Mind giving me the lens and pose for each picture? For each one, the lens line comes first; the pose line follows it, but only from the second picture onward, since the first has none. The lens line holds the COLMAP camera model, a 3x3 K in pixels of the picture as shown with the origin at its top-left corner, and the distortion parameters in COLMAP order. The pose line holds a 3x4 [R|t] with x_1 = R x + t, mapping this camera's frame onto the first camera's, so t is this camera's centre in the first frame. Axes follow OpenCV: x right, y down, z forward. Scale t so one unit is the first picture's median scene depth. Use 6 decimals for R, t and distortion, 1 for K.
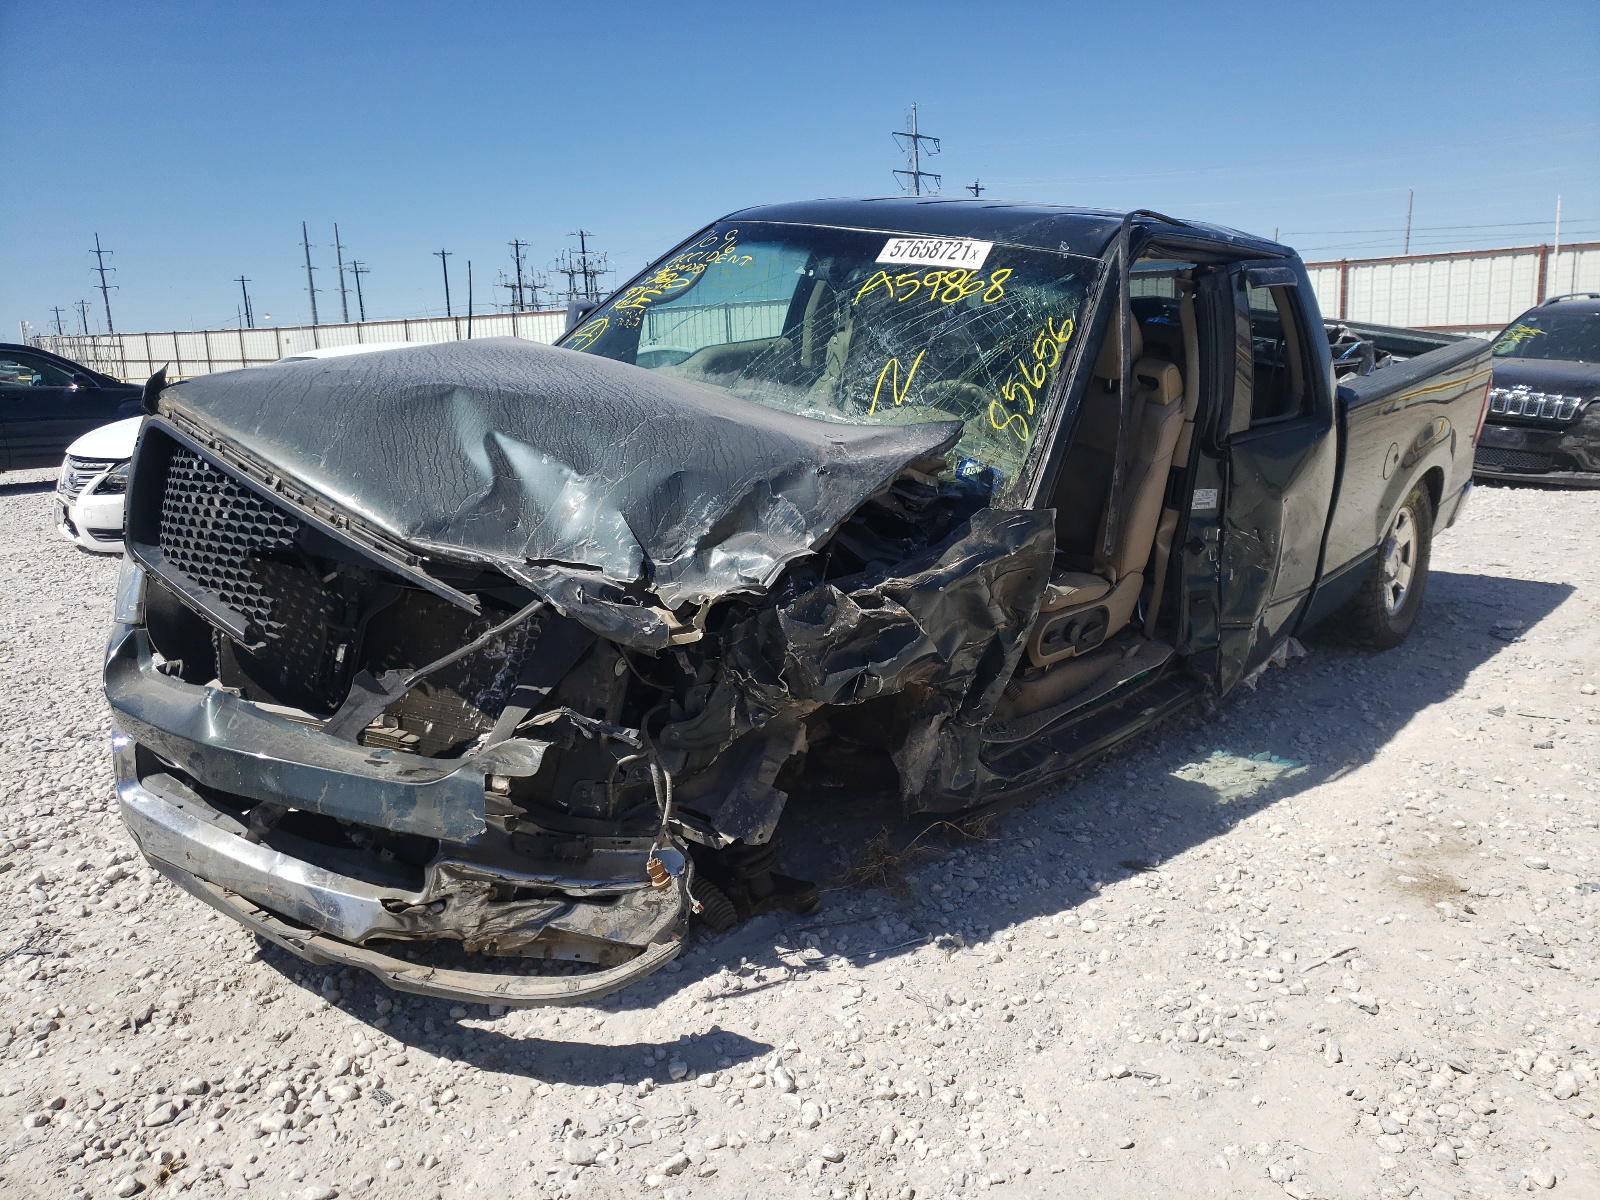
lens RADIAL K [[1268.3, 0, 805.7], [0, 1268.3, 607.0], [0, 0, 1]] dist [0.008397, -0.020443]
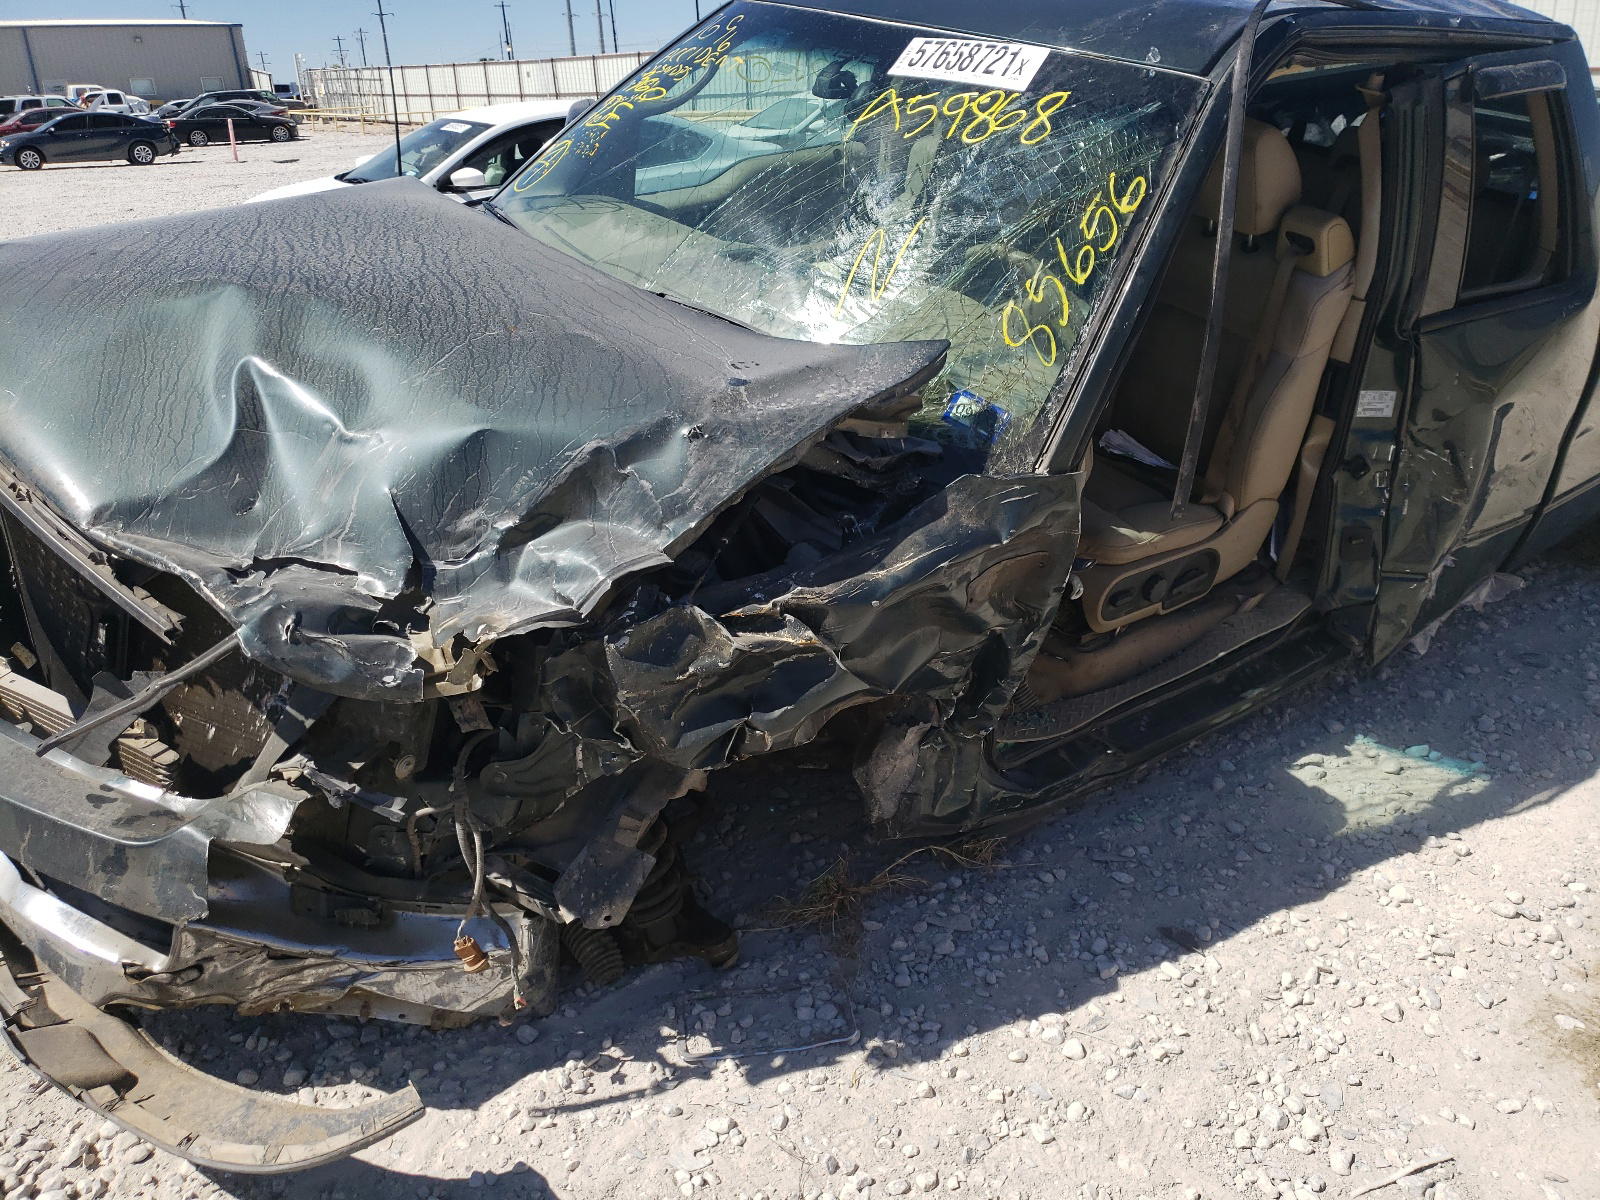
lens RADIAL K [[1268.3, 0, 791.8], [0, 1268.3, 589.5], [0, 0, 1]] dist [0.008397, -0.020443]
pose [[0.979963, 0.073828, -0.184994, 0.170493], [-0.039168, 0.982062, 0.184444, -0.132613], [0.195293, -0.173503, 0.965276, 0.292349]]
